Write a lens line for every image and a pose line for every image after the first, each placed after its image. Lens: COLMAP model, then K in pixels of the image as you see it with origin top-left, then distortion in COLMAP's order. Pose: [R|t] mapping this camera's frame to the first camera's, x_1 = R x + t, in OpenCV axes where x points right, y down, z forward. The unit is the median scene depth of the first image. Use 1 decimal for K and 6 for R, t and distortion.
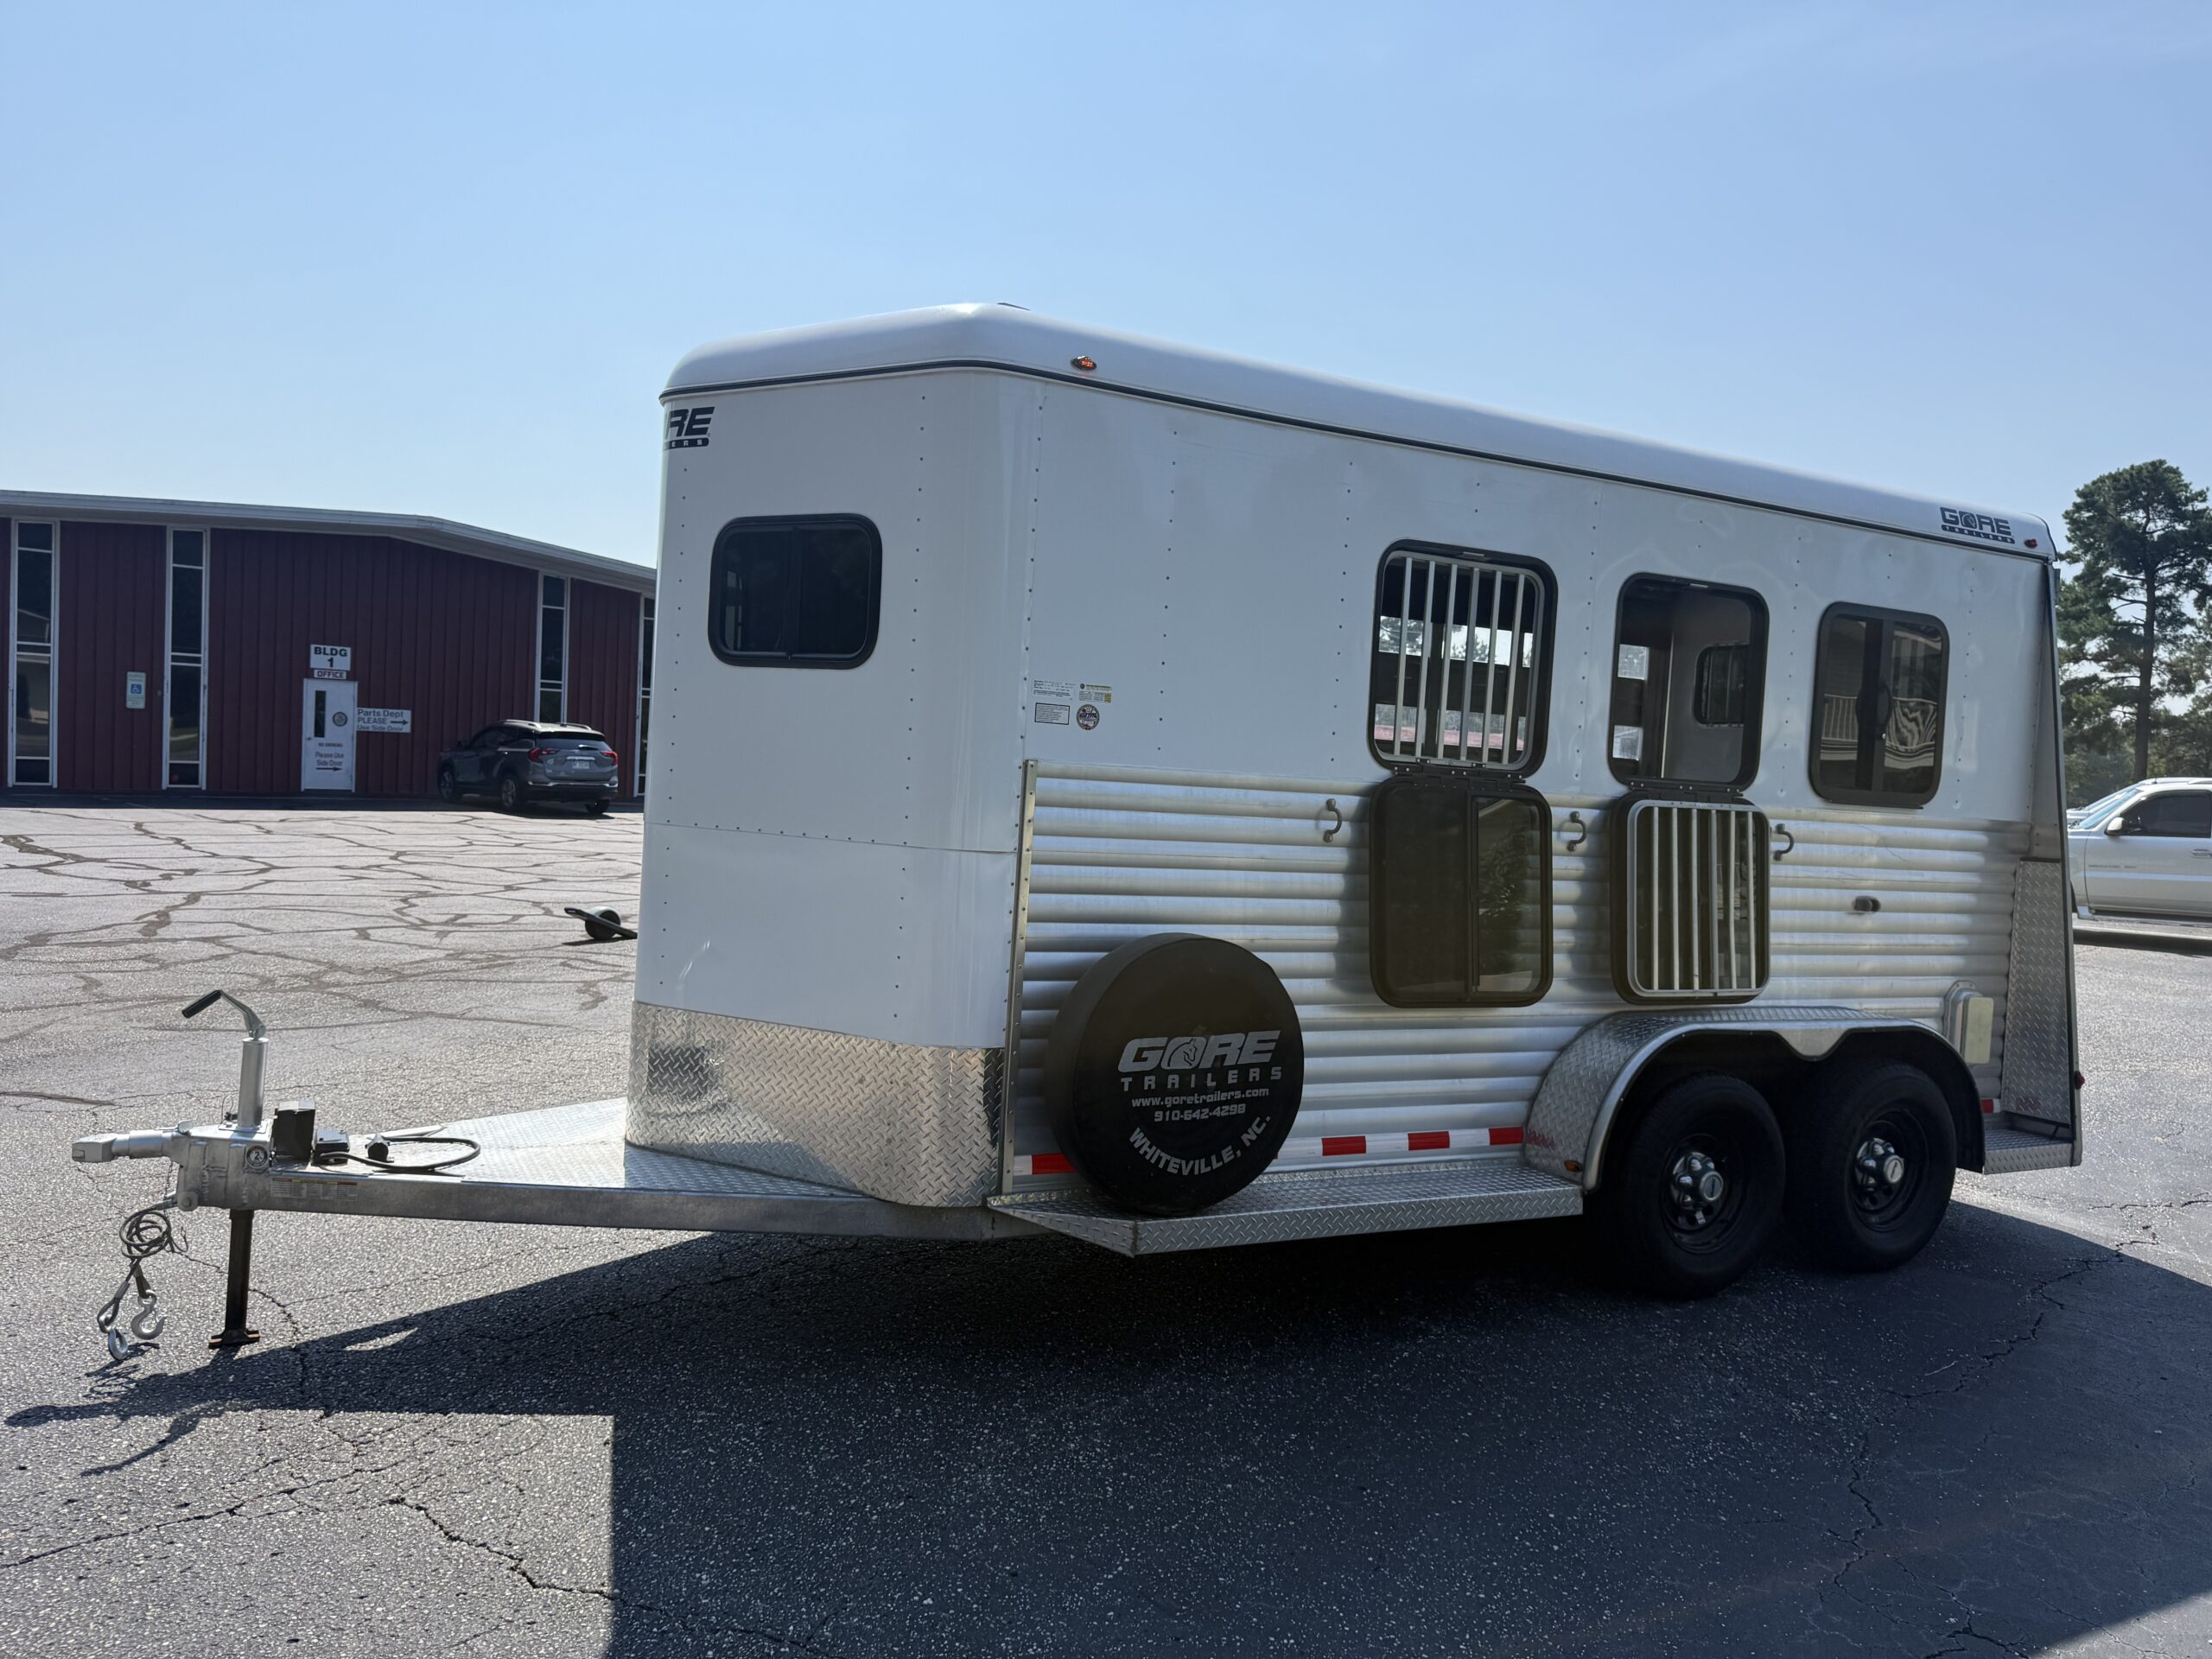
lens RADIAL K [[1568.2, 0, 1109.2], [0, 1568.2, 830.5], [0, 0, 1]] dist [0.070431, -0.096857]
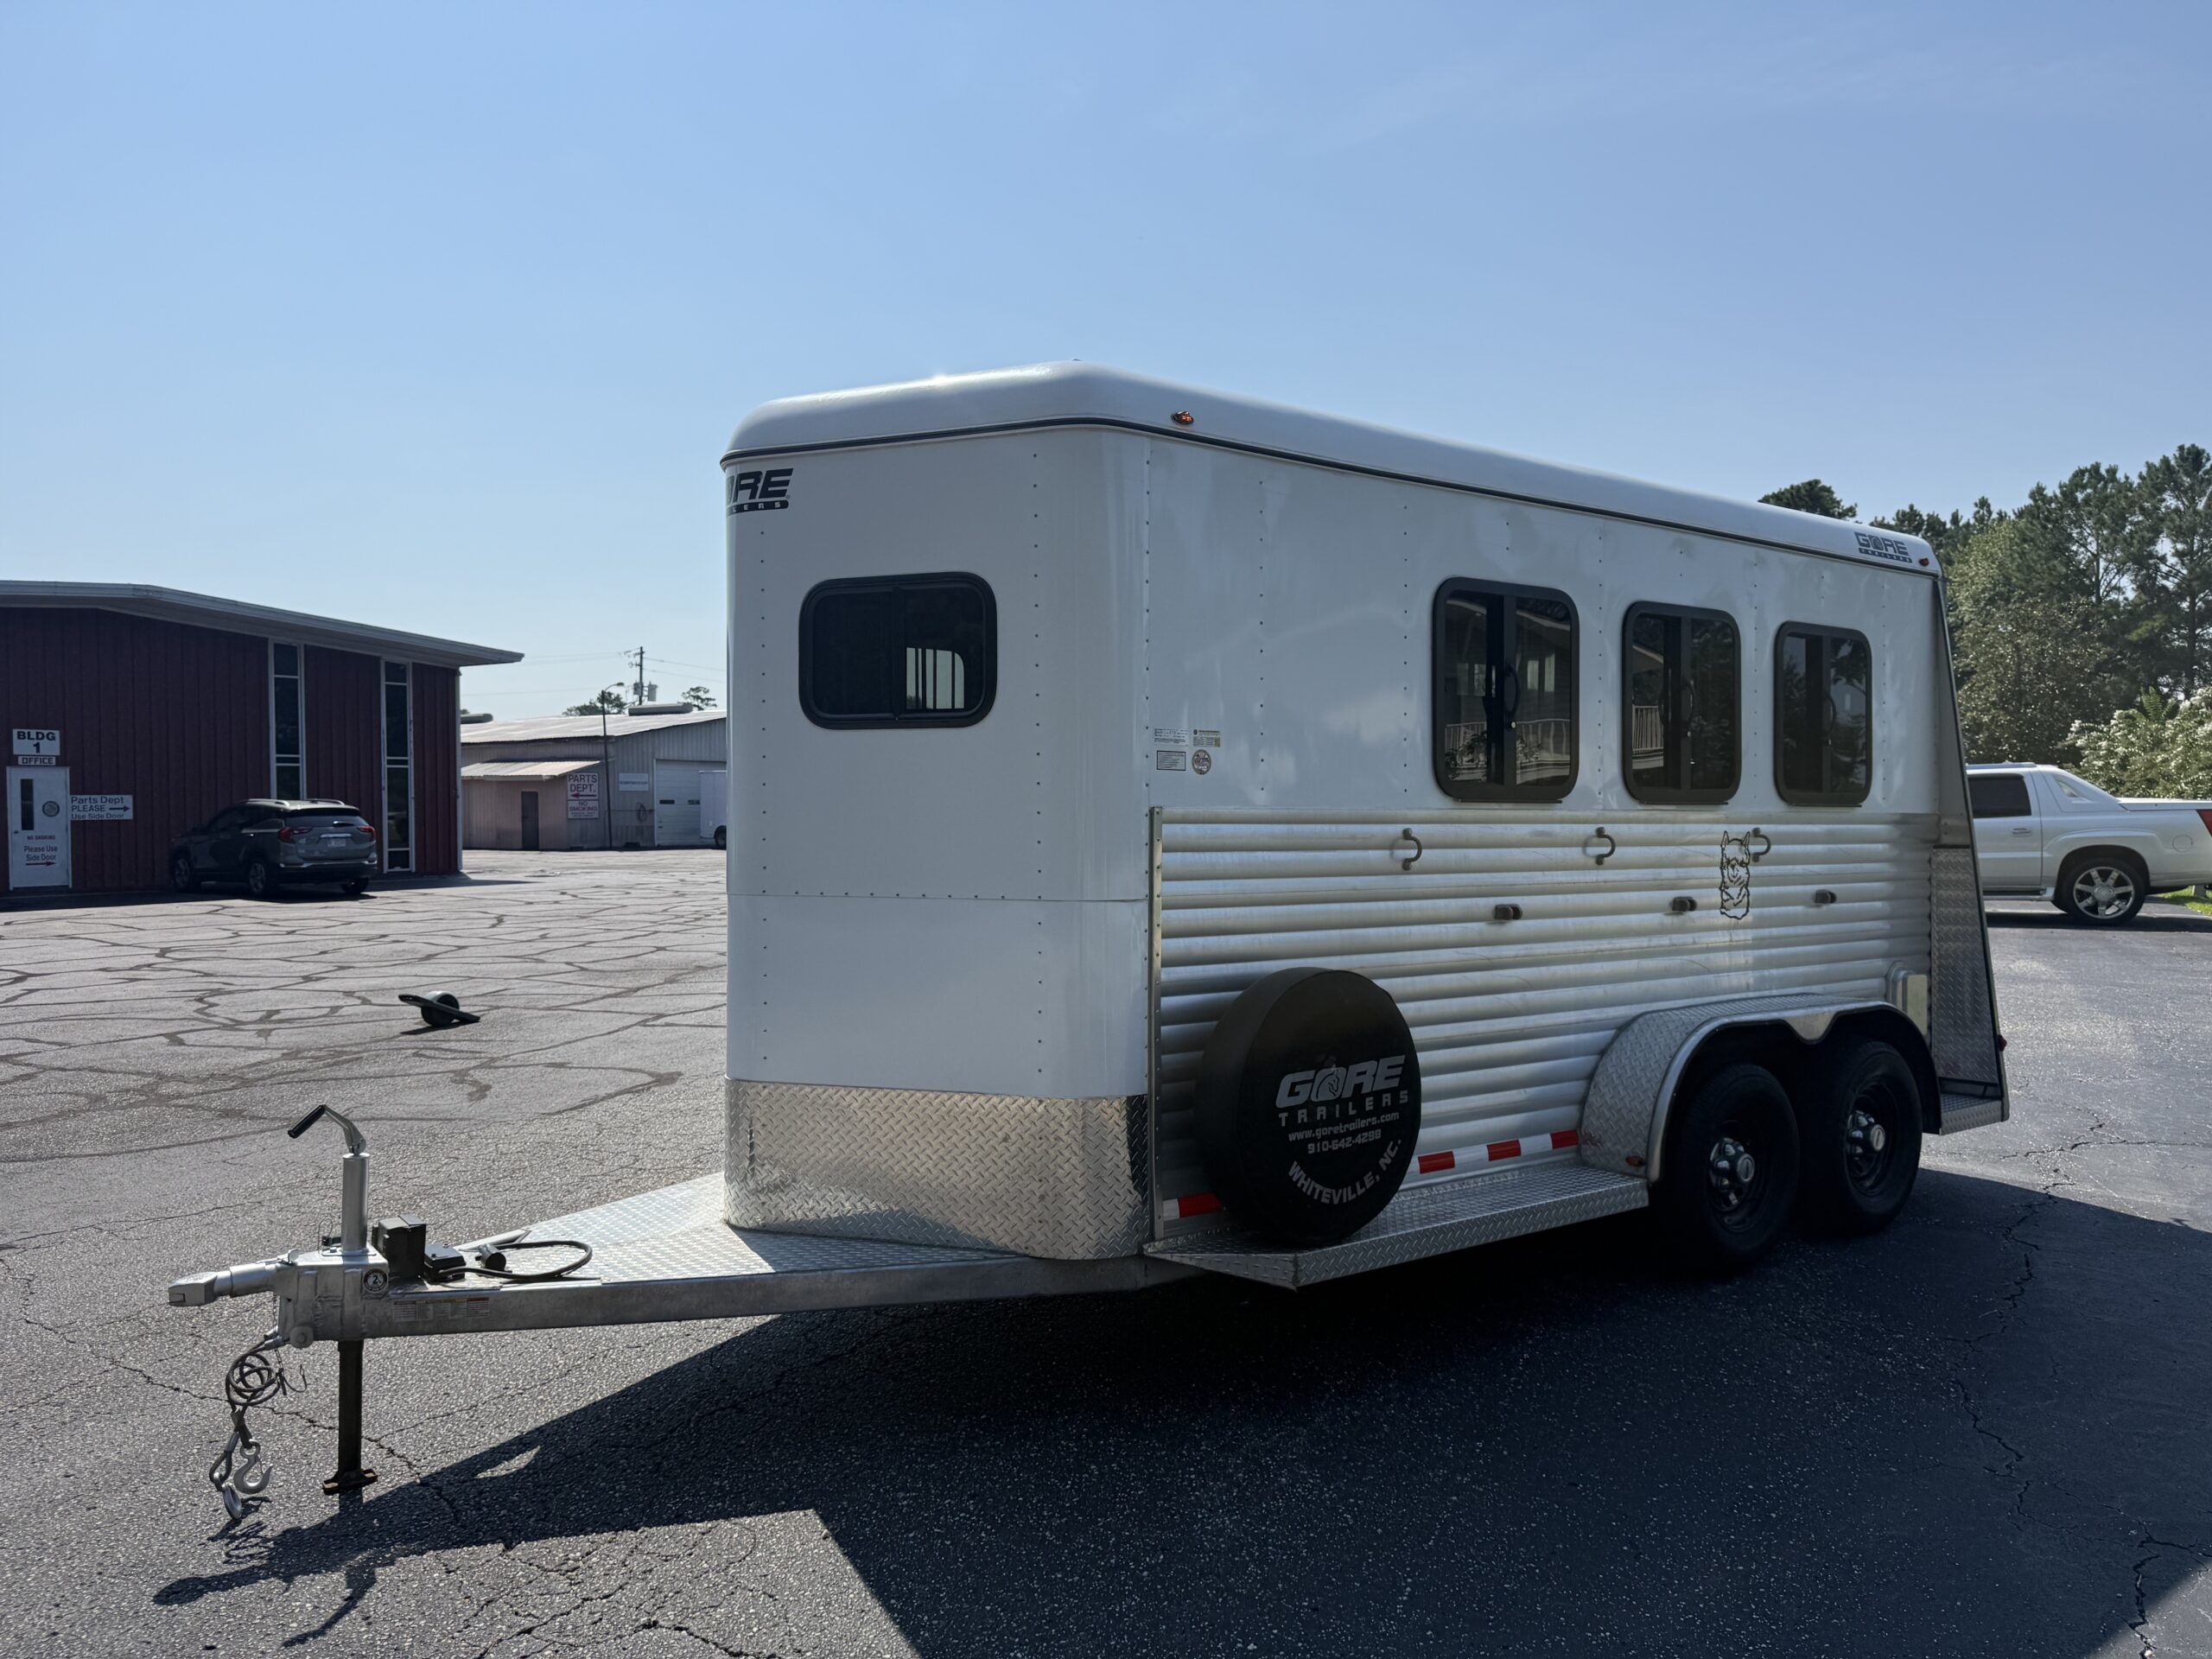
lens RADIAL K [[1567.1, 0, 1085.6], [0, 1567.1, 835.0], [0, 0, 1]] dist [0.070158, -0.102105]
pose [[0.984974, -0.059874, 0.161990, -0.240819], [0.063352, 0.997857, -0.016388, -0.012547], [-0.160662, 0.026405, 0.986656, 0.008569]]
